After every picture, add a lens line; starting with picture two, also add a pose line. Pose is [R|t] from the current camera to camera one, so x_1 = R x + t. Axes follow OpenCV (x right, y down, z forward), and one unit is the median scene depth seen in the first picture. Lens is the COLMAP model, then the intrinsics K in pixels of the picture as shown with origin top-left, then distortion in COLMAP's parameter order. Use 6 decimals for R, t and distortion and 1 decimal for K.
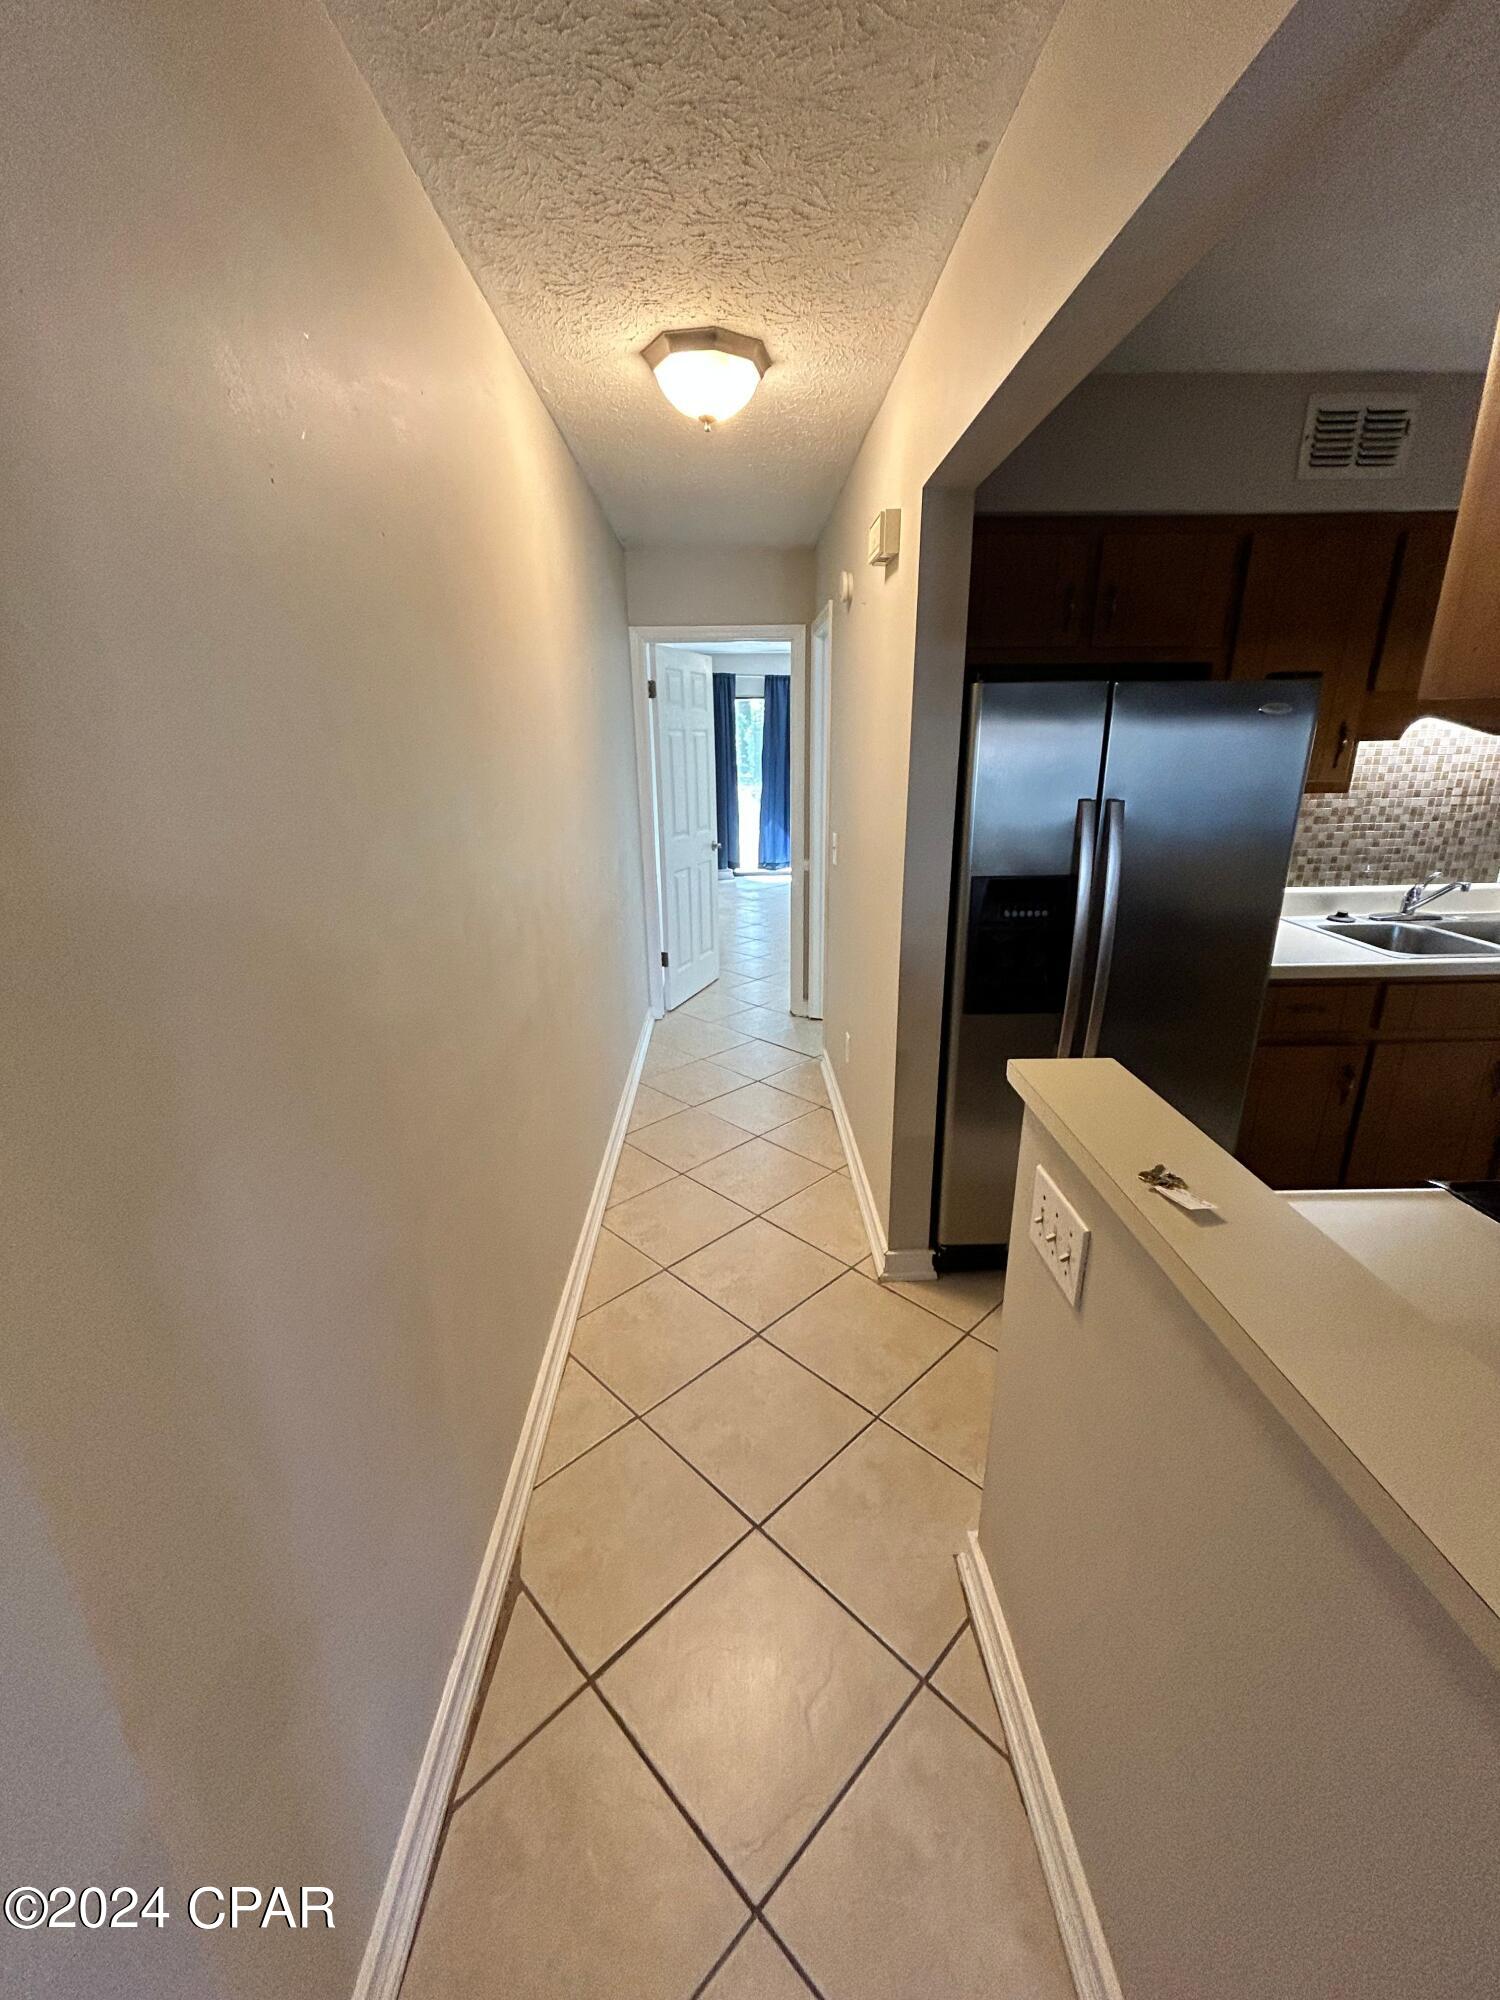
lens RADIAL K [[806.8, 0, 751.6], [0, 806.8, 989.9], [0, 0, 1]] dist [0.005220, -0.001579]
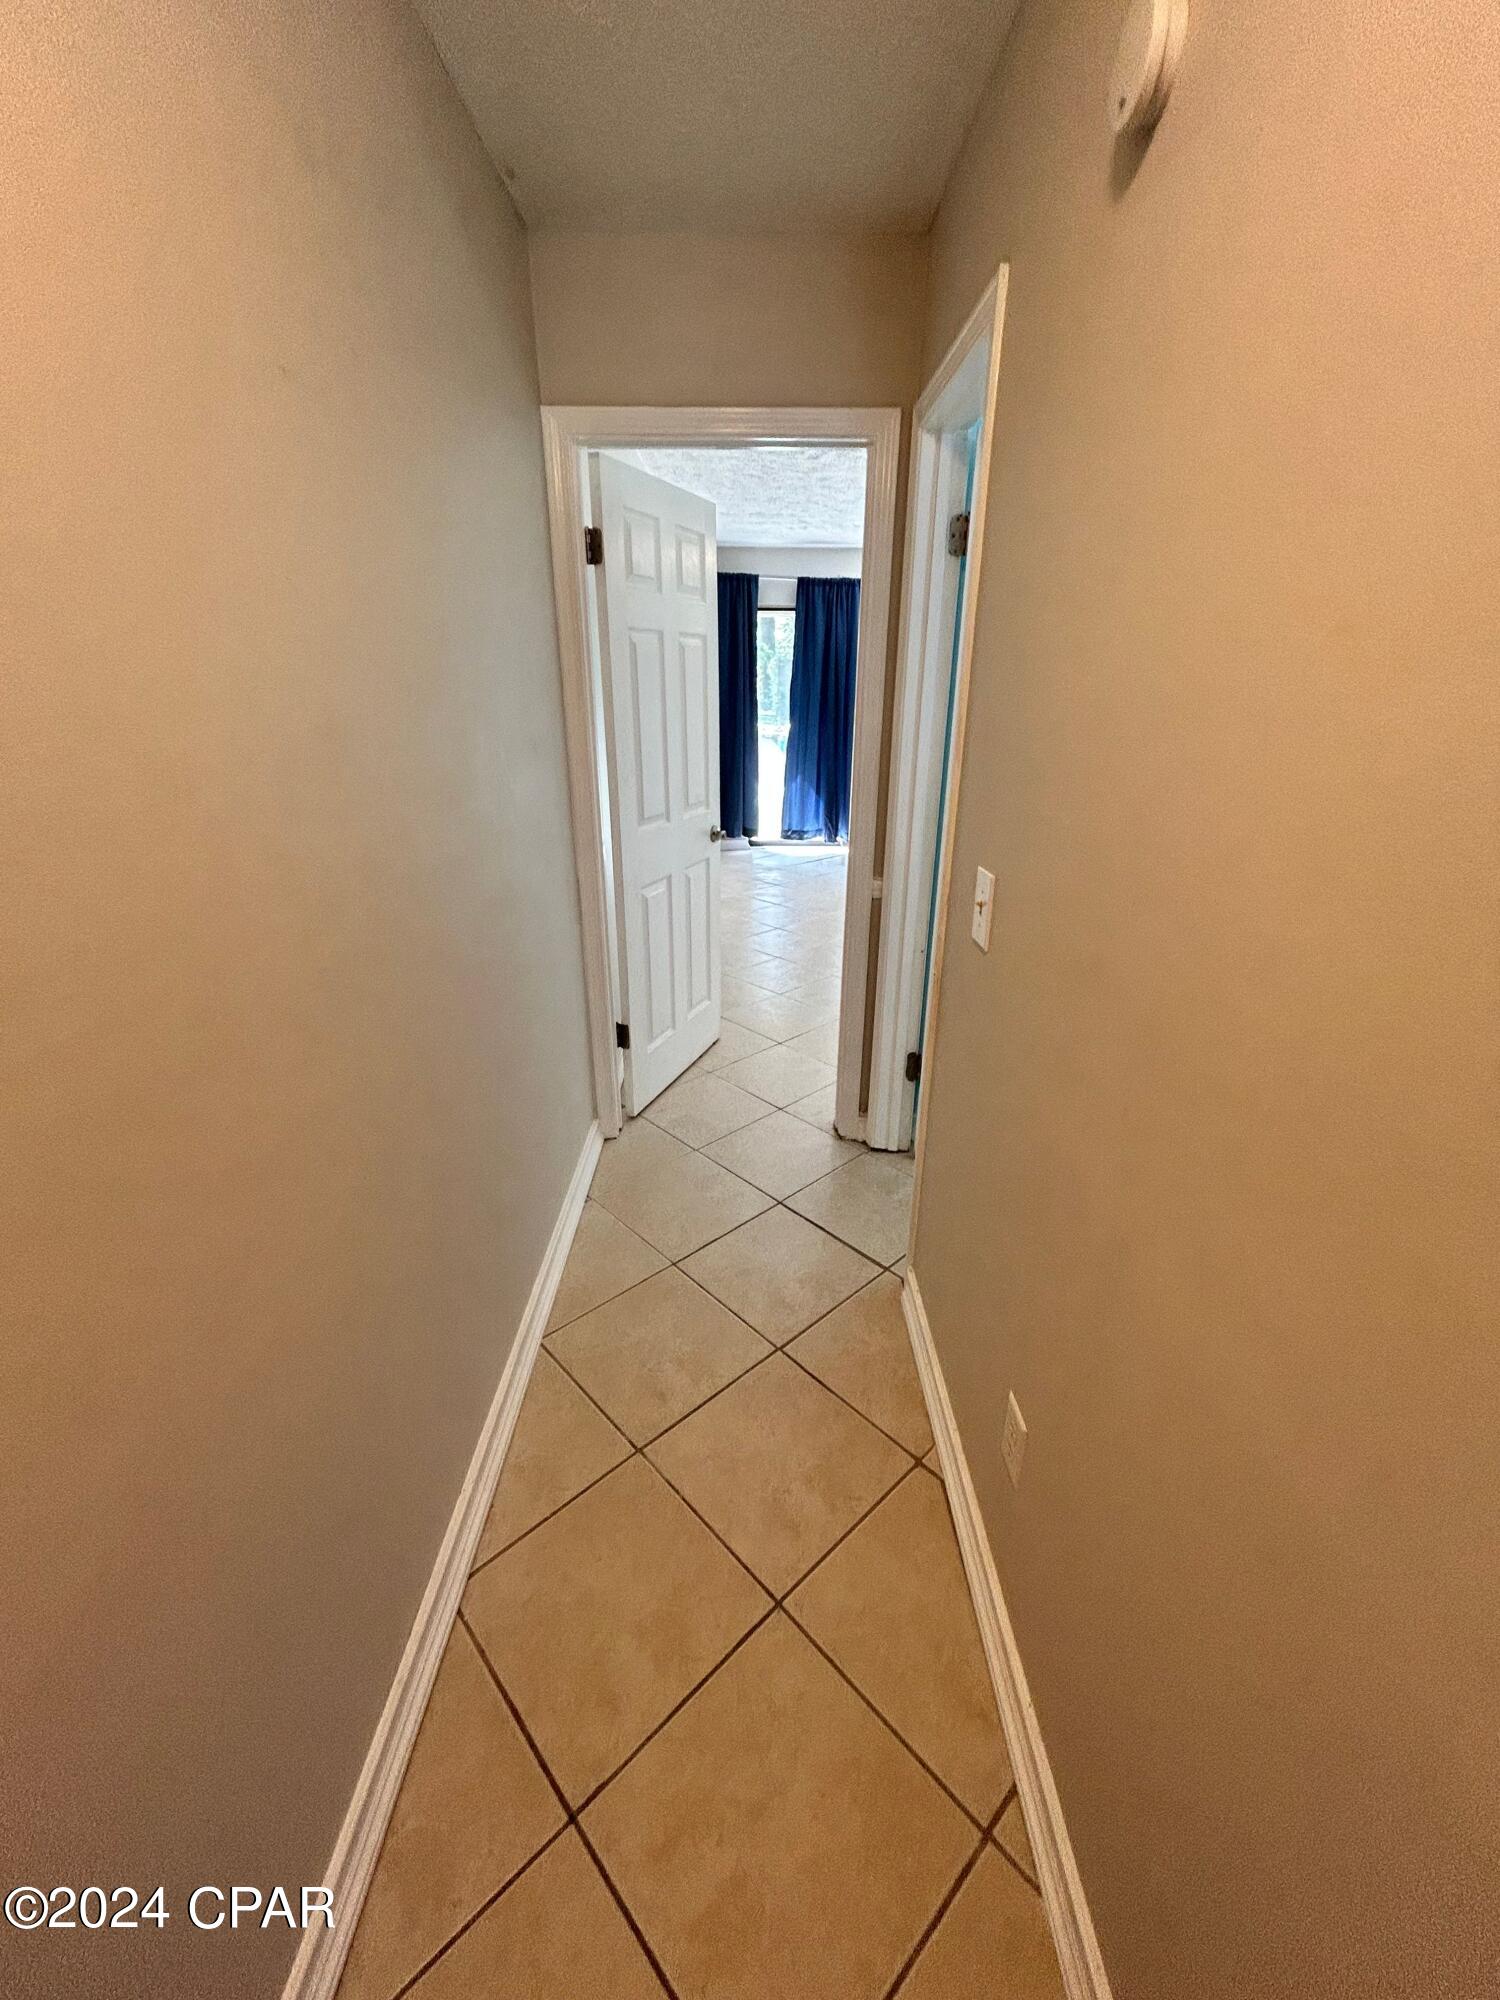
lens RADIAL K [[806.8, 0, 741.2], [0, 806.8, 986.9], [0, 0, 1]] dist [0.005220, -0.001579]
pose [[0.999170, 0.027165, -0.030366, -0.005073], [-0.025022, 0.997311, 0.068879, -0.114848], [0.032155, -0.068062, 0.997163, 0.416779]]
